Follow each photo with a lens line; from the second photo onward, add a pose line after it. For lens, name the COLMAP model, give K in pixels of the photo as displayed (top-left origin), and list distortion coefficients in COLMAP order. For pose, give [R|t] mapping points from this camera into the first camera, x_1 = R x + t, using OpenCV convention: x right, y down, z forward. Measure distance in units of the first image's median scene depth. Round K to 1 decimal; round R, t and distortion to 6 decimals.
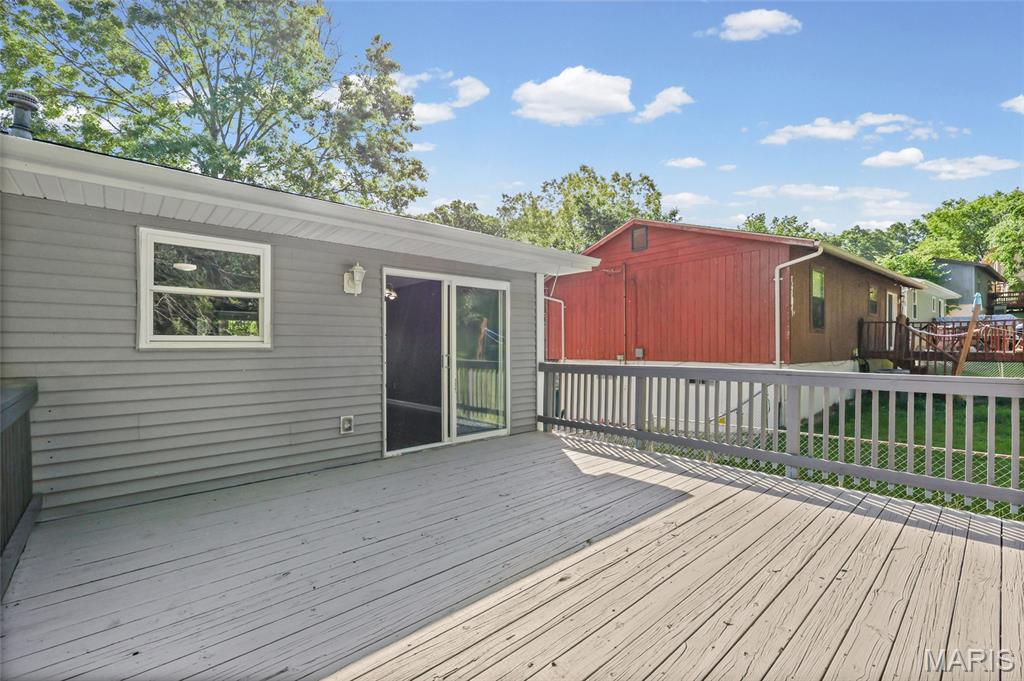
lens RADIAL K [[444.1, 0, 513.5], [0, 444.1, 362.3], [0, 0, 1]] dist [-0.001217, -0.000204]
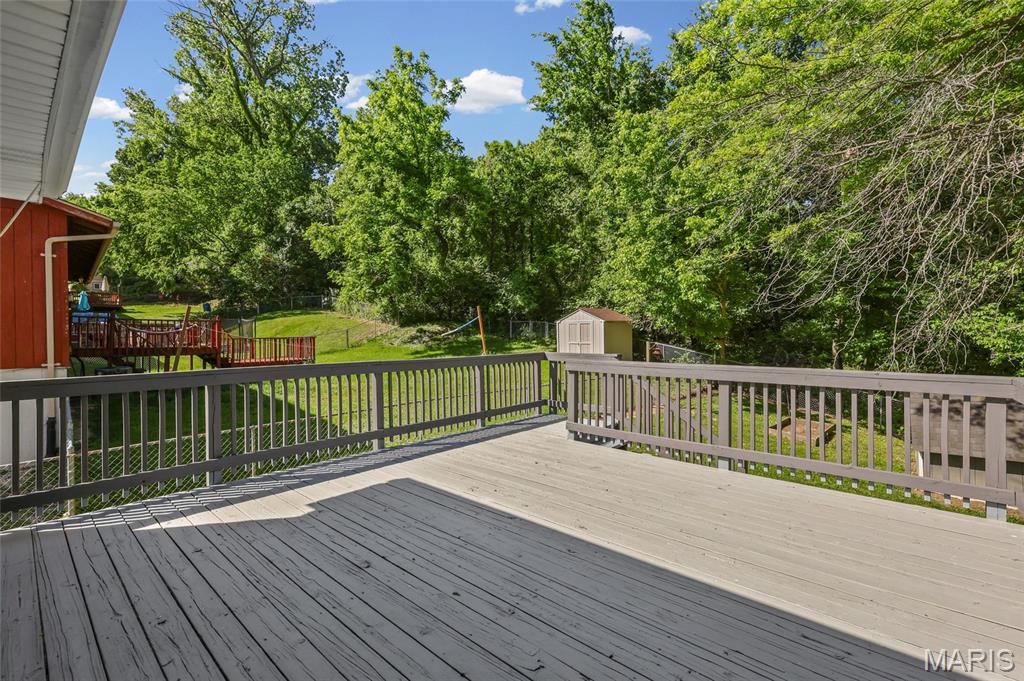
lens RADIAL K [[454.8, 0, 512.7], [0, 454.8, 346.2], [0, 0, 1]] dist [0.009592, 0.000193]
pose [[-0.129376, -0.001015, 0.991595, -0.617966], [0.045765, 0.998928, 0.006994, -0.010323], [-0.990539, 0.046285, -0.129191, 0.762117]]
